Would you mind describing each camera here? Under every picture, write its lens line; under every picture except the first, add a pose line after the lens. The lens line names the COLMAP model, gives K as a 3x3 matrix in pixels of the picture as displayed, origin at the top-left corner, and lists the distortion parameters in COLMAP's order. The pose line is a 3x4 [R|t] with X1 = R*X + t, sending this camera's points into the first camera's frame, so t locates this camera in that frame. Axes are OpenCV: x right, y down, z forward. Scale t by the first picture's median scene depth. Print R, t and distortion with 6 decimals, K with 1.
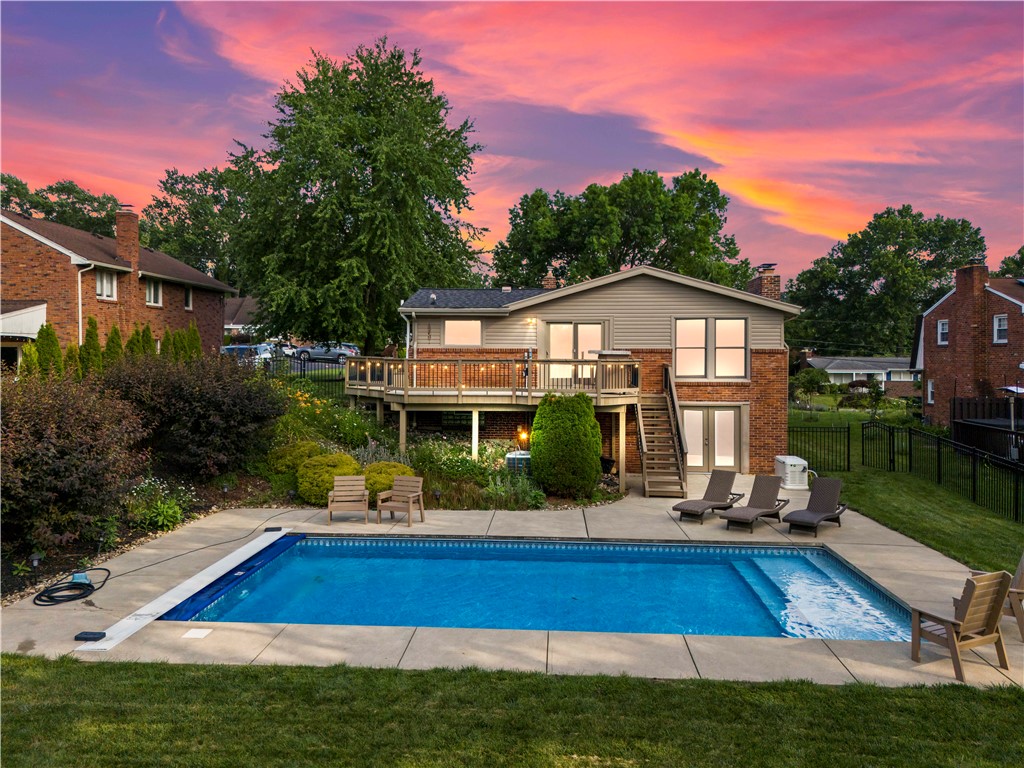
lens RADIAL K [[764.1, 0, 510.4], [0, 764.1, 361.5], [0, 0, 1]] dist [0.022516, -0.000120]
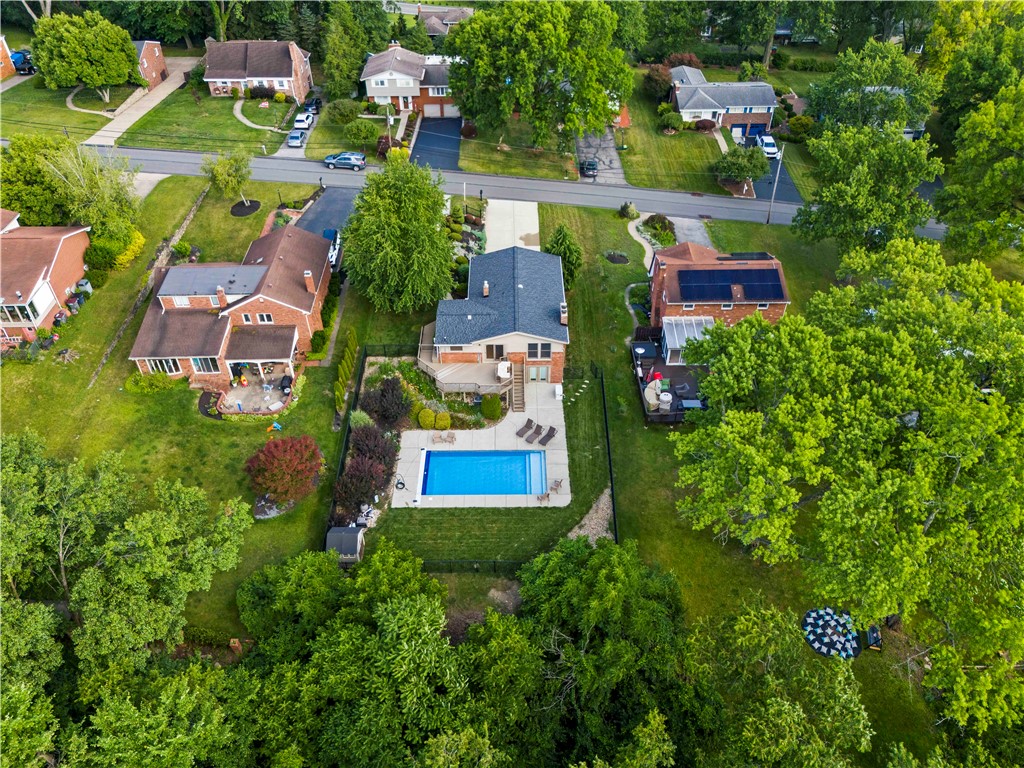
lens RADIAL K [[757.7, 0, 512.0], [0, 757.7, 384.0], [0, 0, 1]] dist [0.072984, -0.120531]
pose [[0.997796, -0.053693, 0.038991, 0.021096], [0.014777, 0.752626, 0.658282, -1.284253], [-0.064691, -0.656255, 0.751761, -0.901943]]
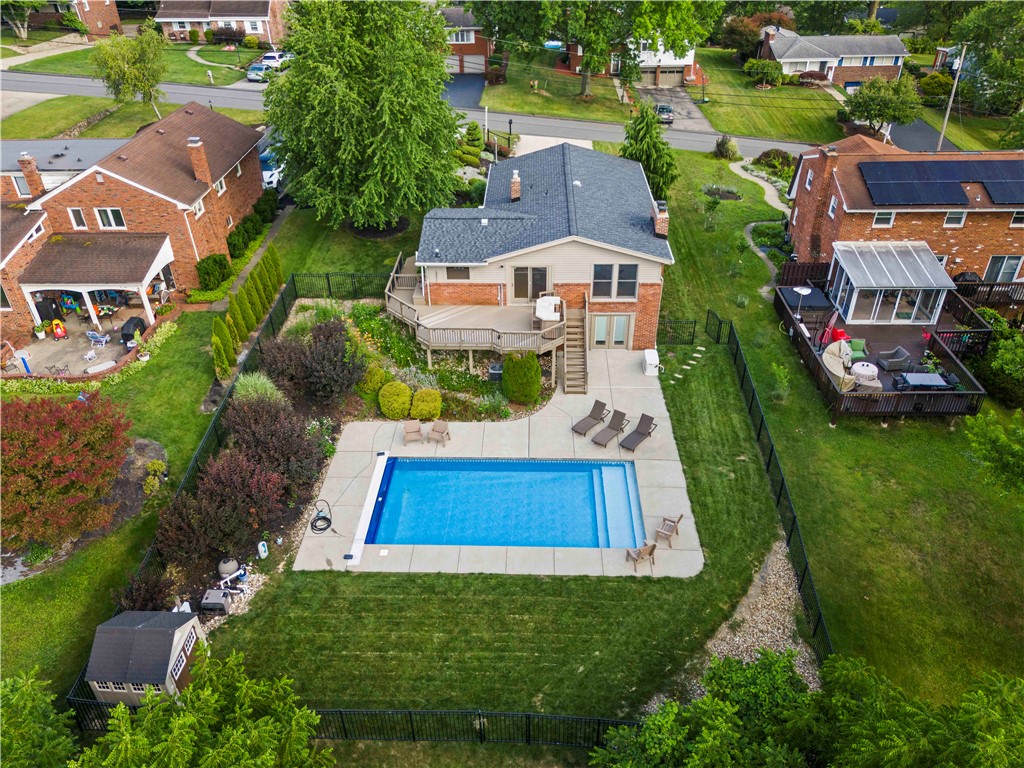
lens RADIAL K [[747.5, 0, 512.0], [0, 747.5, 384.0], [0, 0, 1]] dist [0.026848, -0.002159]
pose [[0.999375, -0.033768, 0.010499, 0.016725], [0.022335, 0.832926, 0.552933, -0.478847], [-0.027417, -0.552352, 0.833160, -0.277771]]
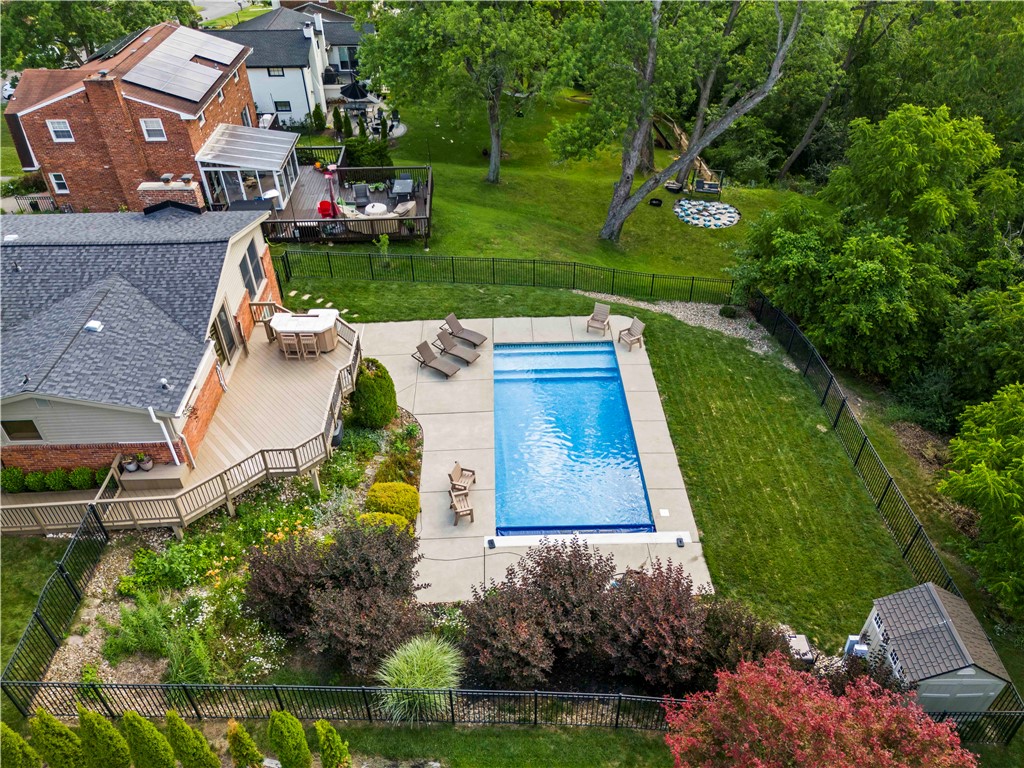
lens RADIAL K [[757.7, 0, 512.0], [0, 757.7, 384.0], [0, 0, 1]] dist [0.072984, -0.120531]
pose [[-0.092144, -0.627205, 0.773384, -0.570264], [0.017847, 0.775523, 0.631066, -0.437068], [-0.995586, 0.071952, -0.060265, 0.456557]]
